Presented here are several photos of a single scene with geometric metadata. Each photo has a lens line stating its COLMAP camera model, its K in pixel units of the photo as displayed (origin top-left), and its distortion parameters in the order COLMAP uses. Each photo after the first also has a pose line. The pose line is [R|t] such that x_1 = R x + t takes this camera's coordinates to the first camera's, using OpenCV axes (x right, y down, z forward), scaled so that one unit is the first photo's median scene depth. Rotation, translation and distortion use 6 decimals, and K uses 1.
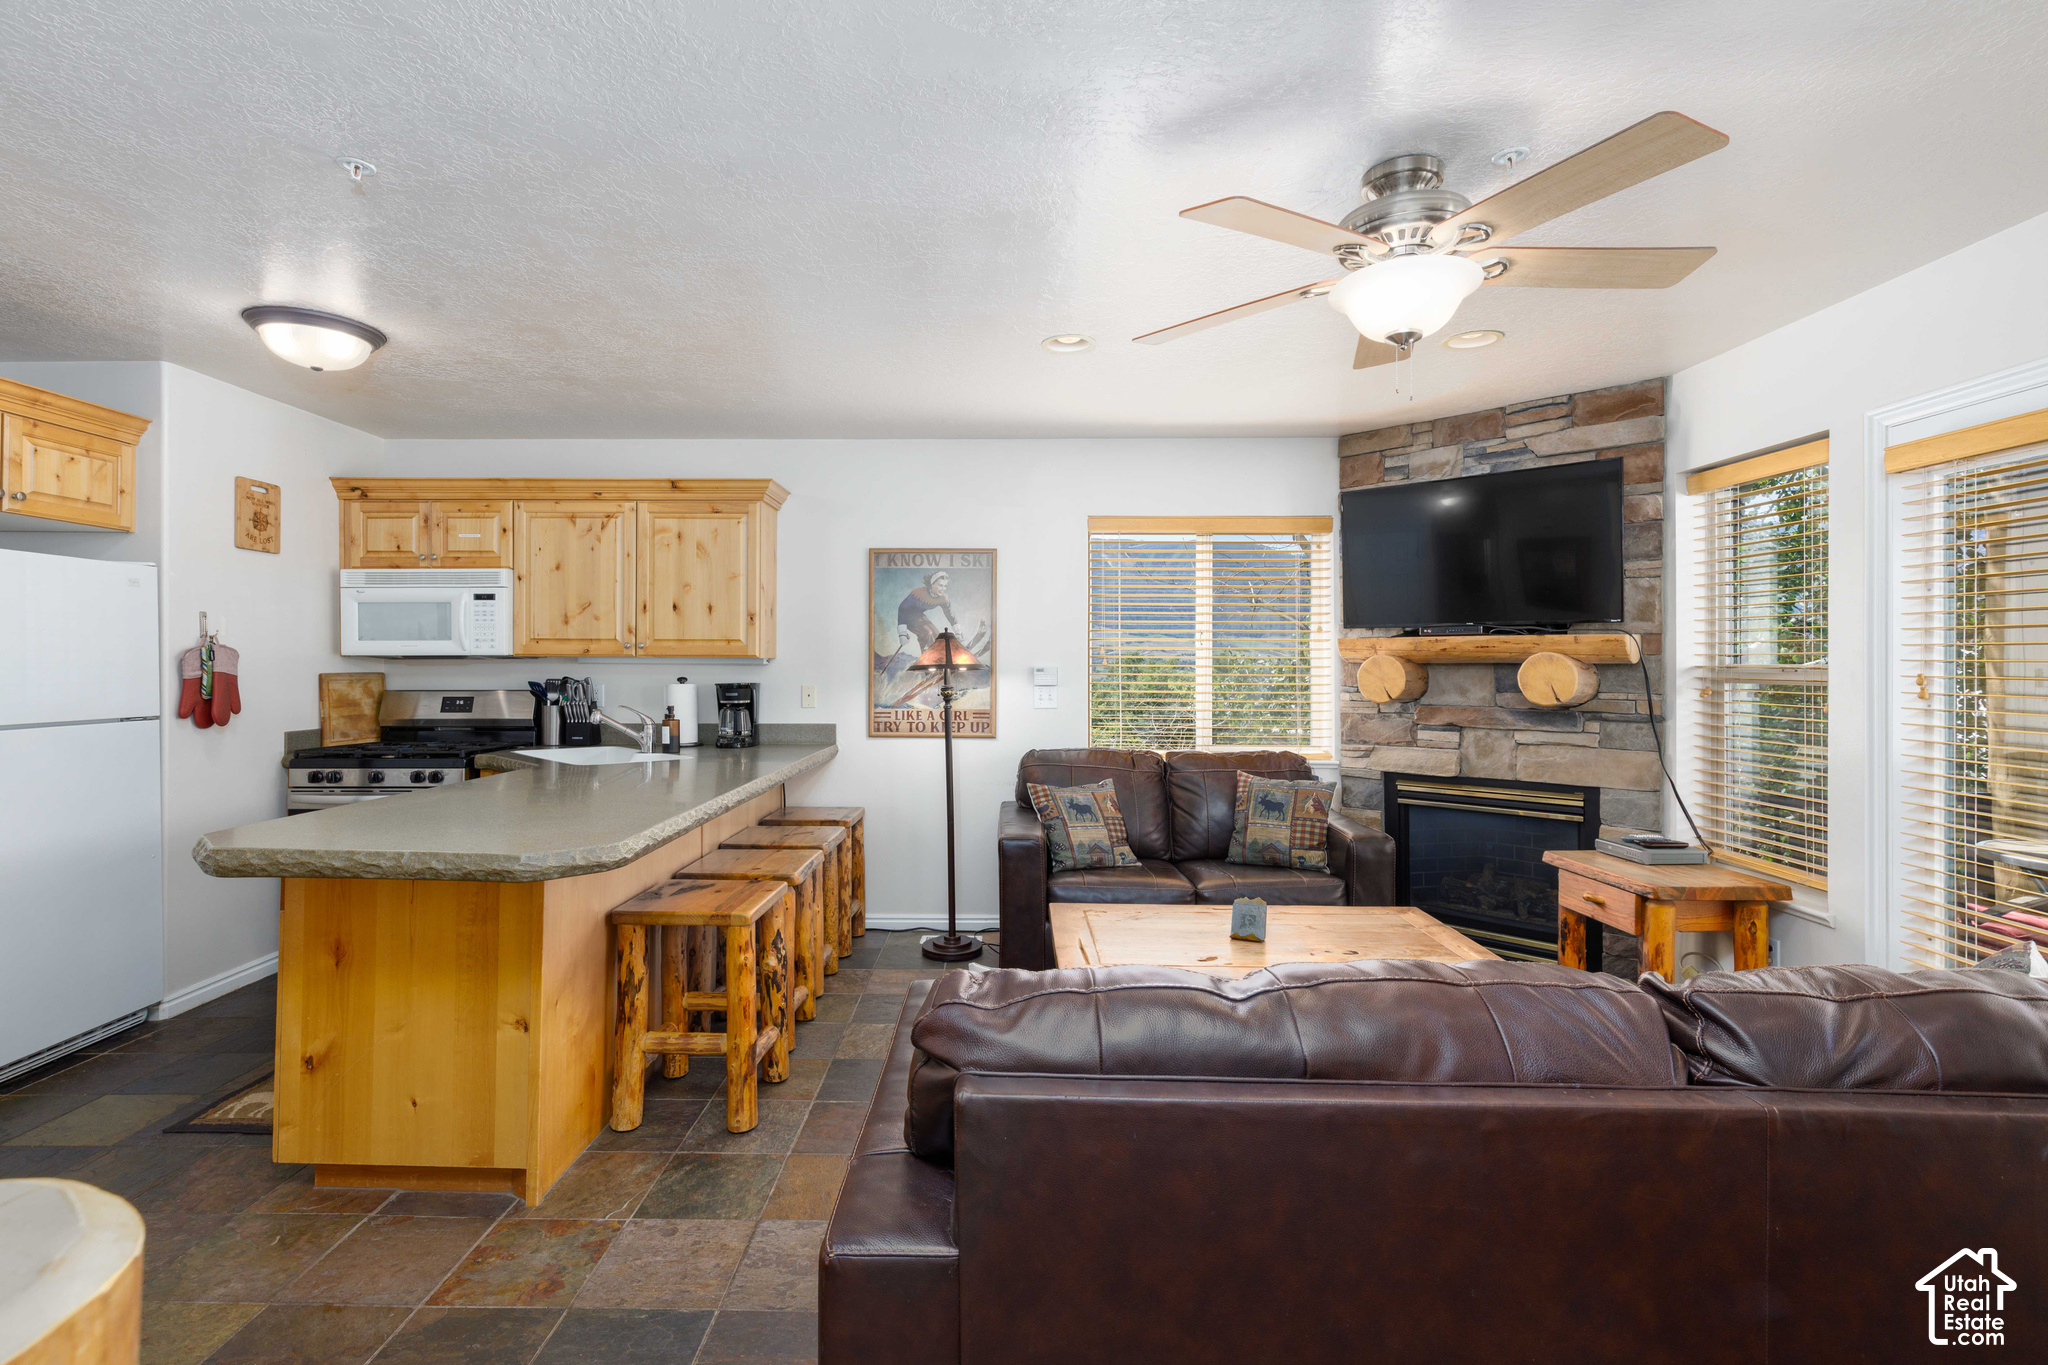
lens RADIAL K [[910.0, 0, 1020.1], [0, 910.0, 663.1], [0, 0, 1]] dist [0.010019, -0.001274]
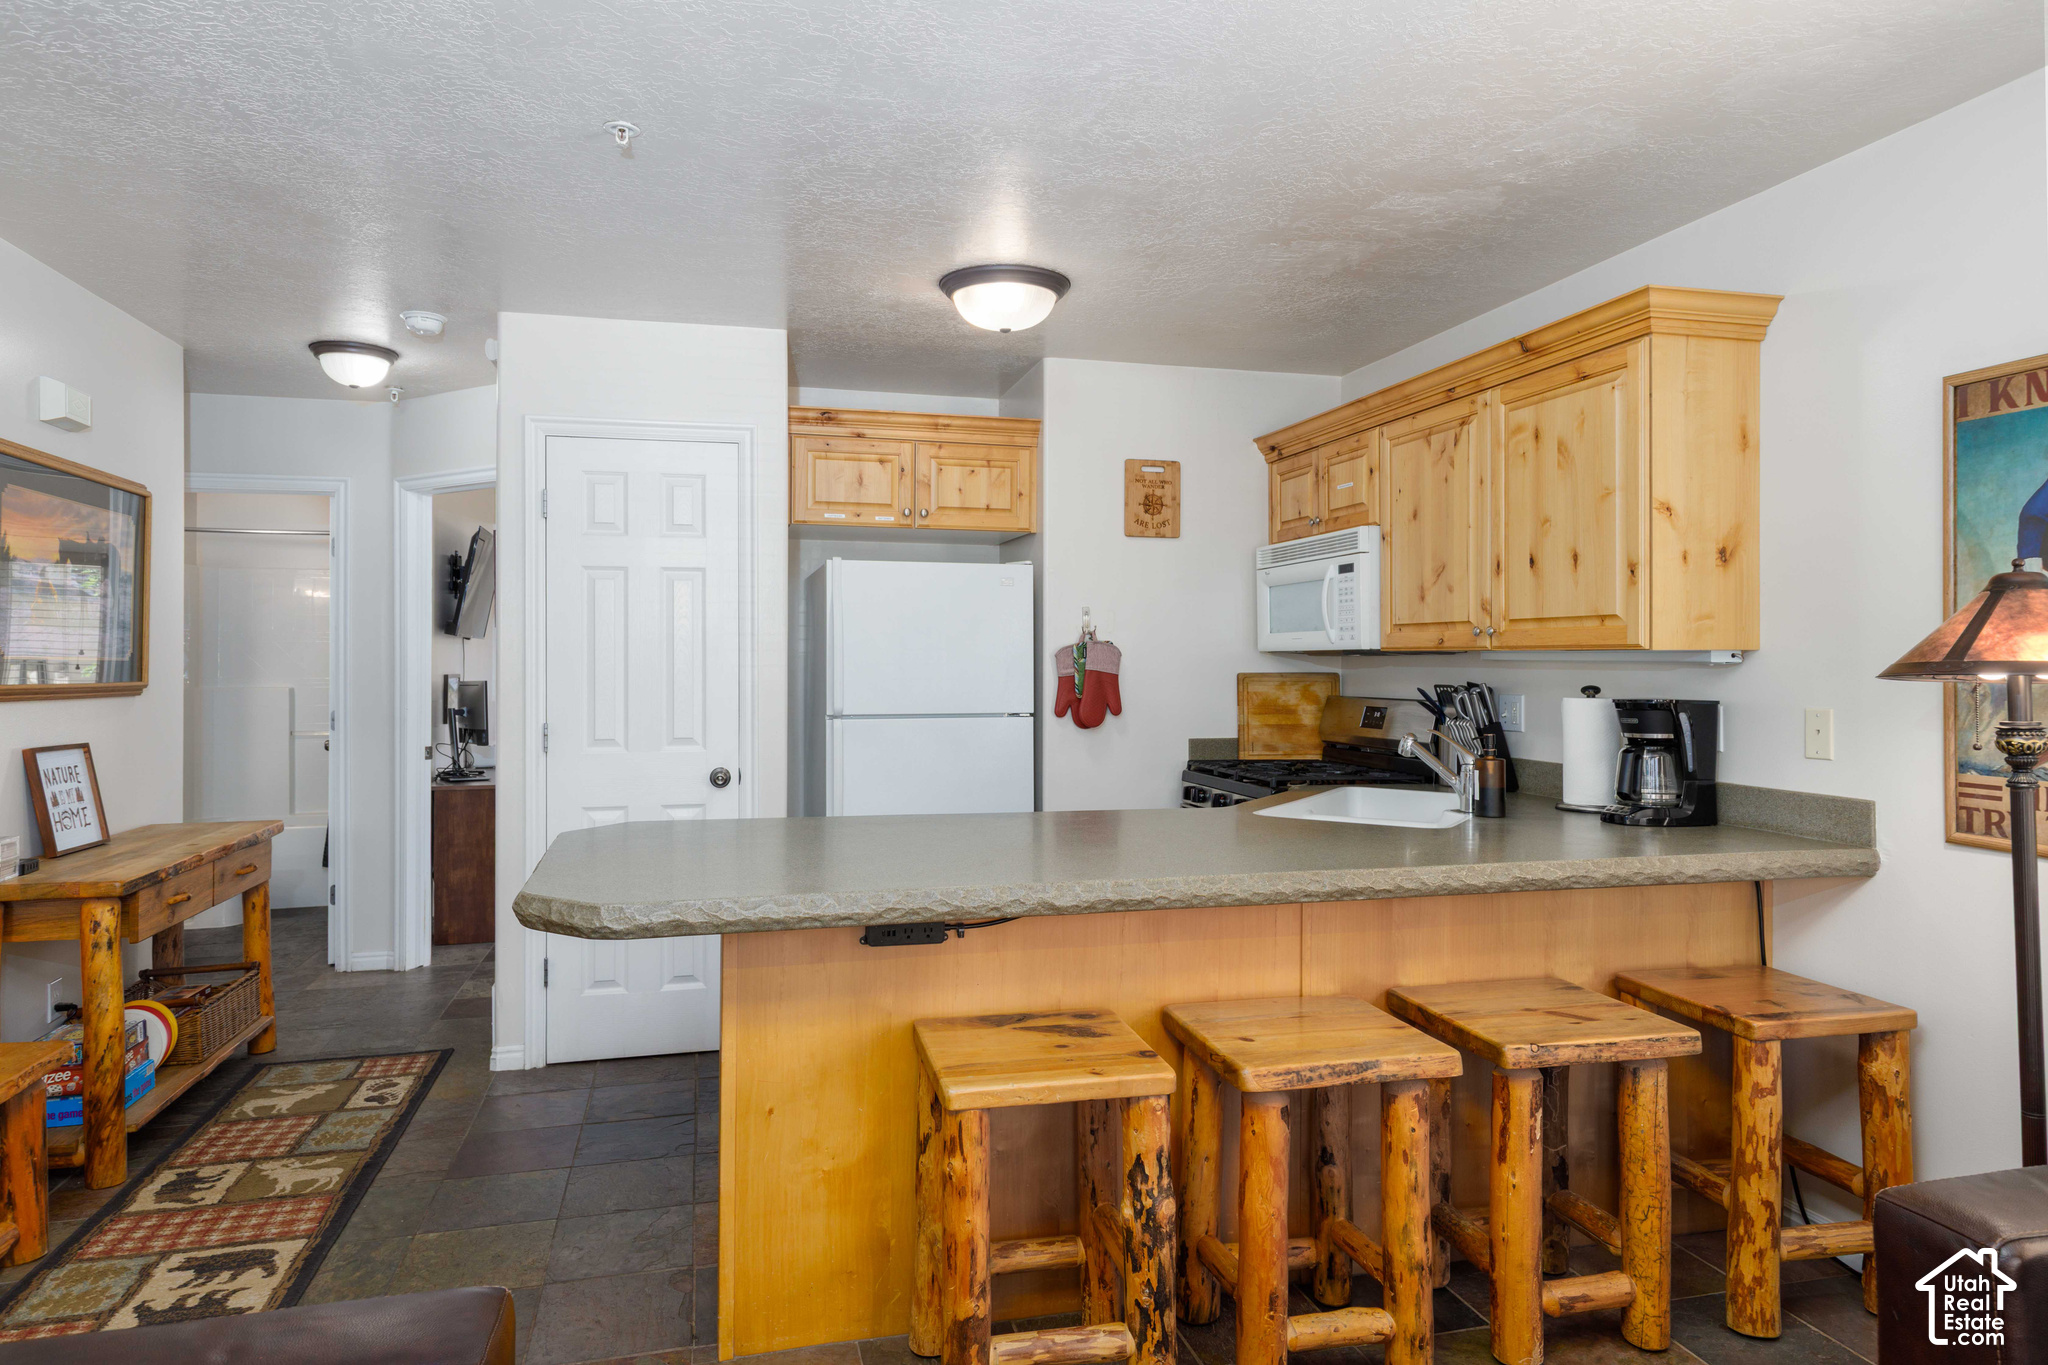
lens RADIAL K [[1237.0, 0, 1019.2], [0, 1237.0, 655.3], [0, 0, 1]] dist [0.009279, -0.000792]
pose [[0.256514, -0.005660, -0.966524, 0.288307], [-0.001367, 0.999980, -0.006219, 0.002002], [0.966539, 0.002917, 0.256501, 0.506341]]
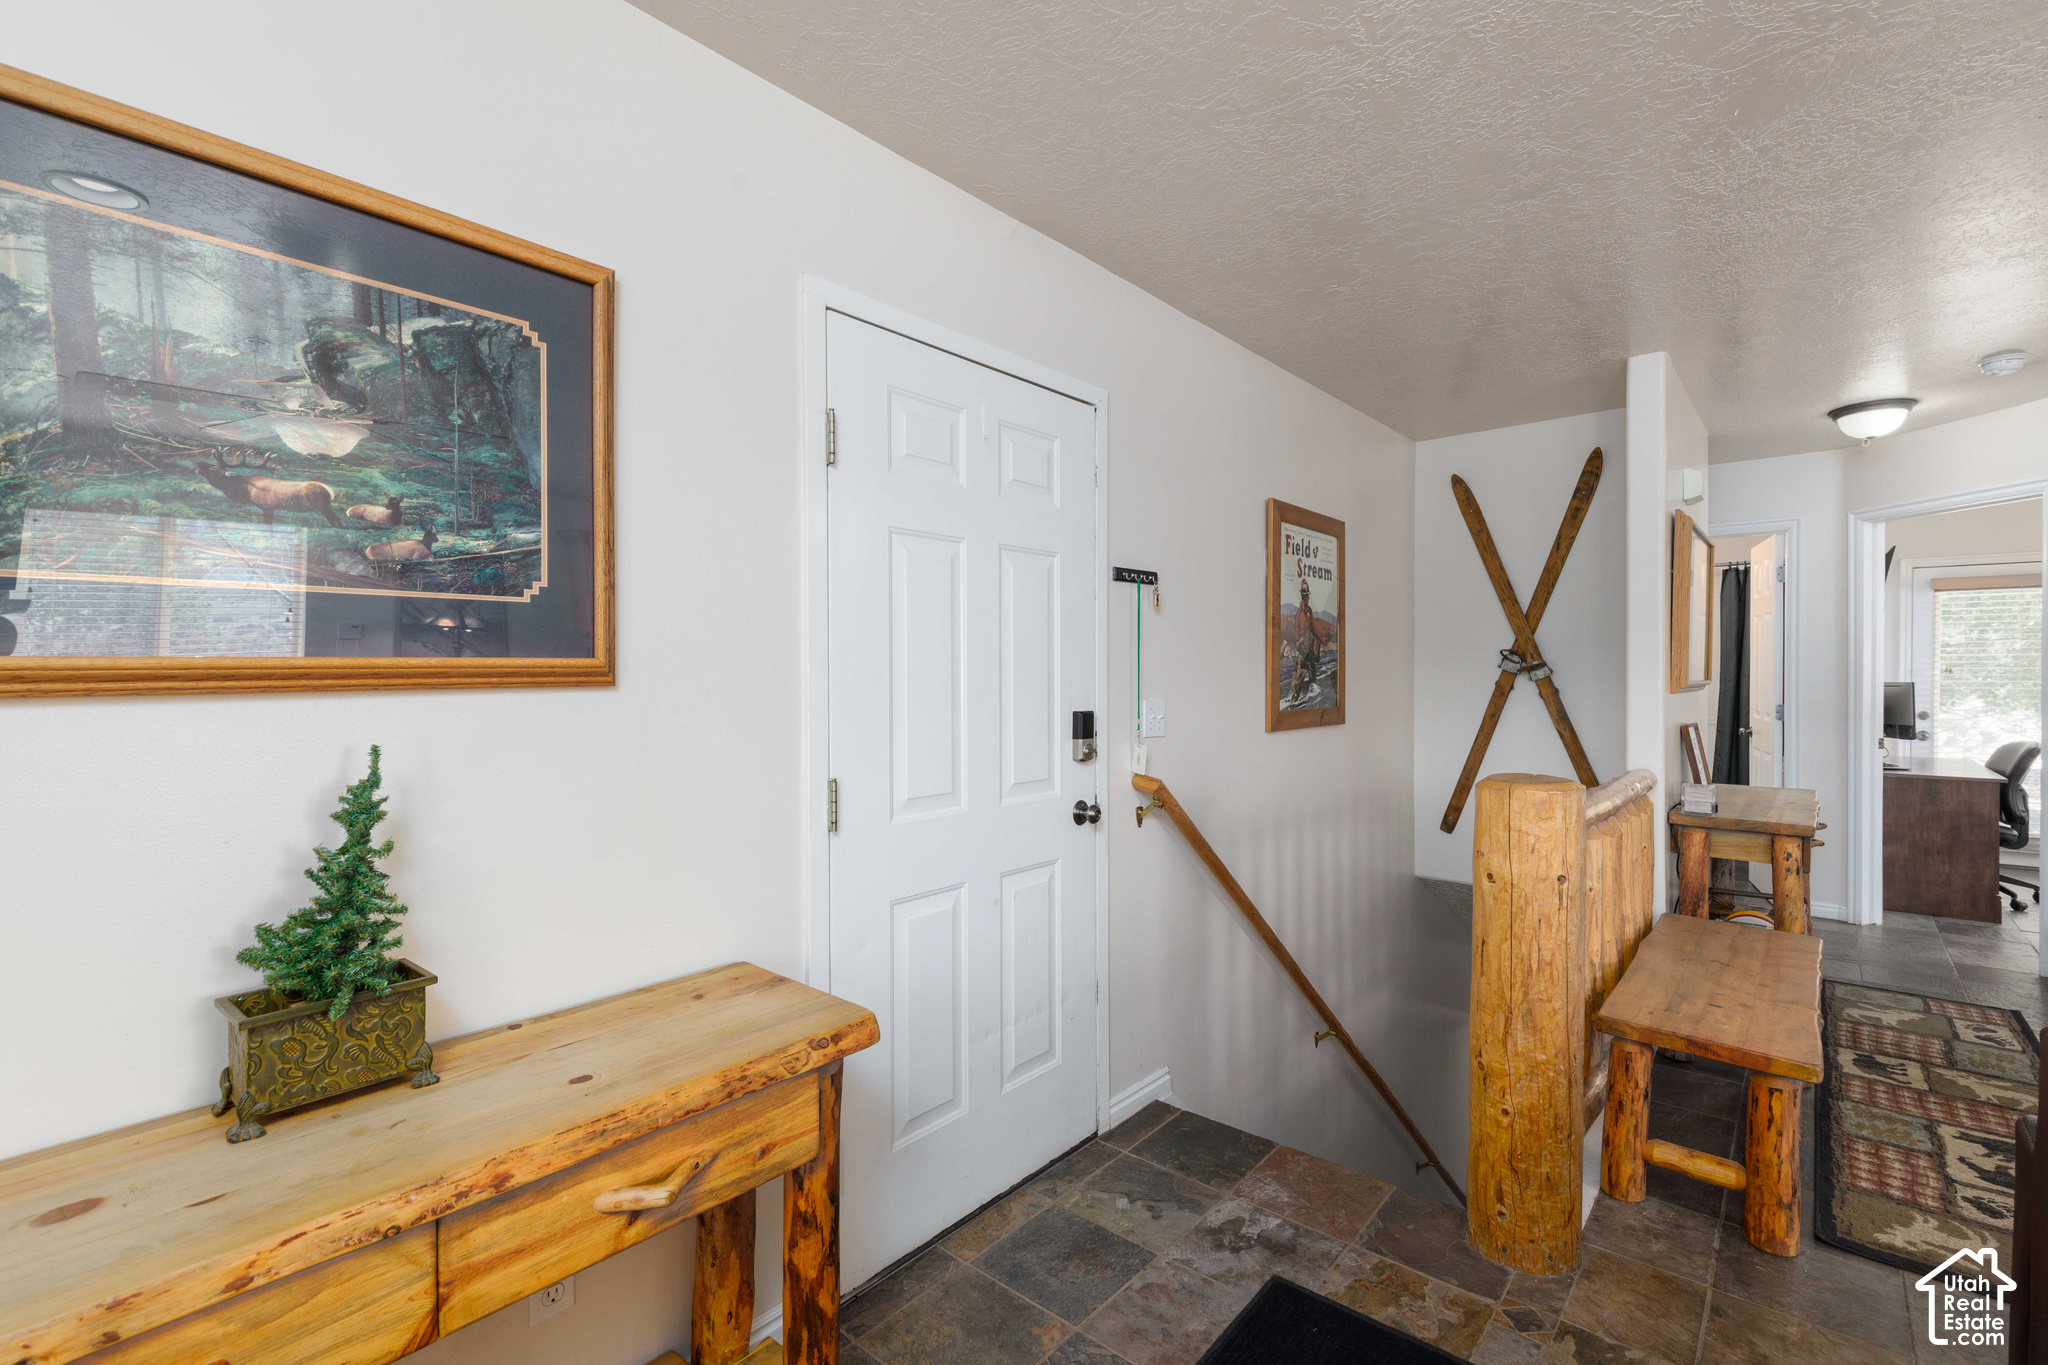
lens RADIAL K [[910.0, 0, 996.5], [0, 910.0, 679.4], [0, 0, 1]] dist [0.010019, -0.001274]
pose [[-0.657504, 0.010777, -0.753374, 0.423647], [0.004486, 0.999936, 0.010390, 0.002299], [0.753438, 0.003452, -0.657510, 0.185335]]
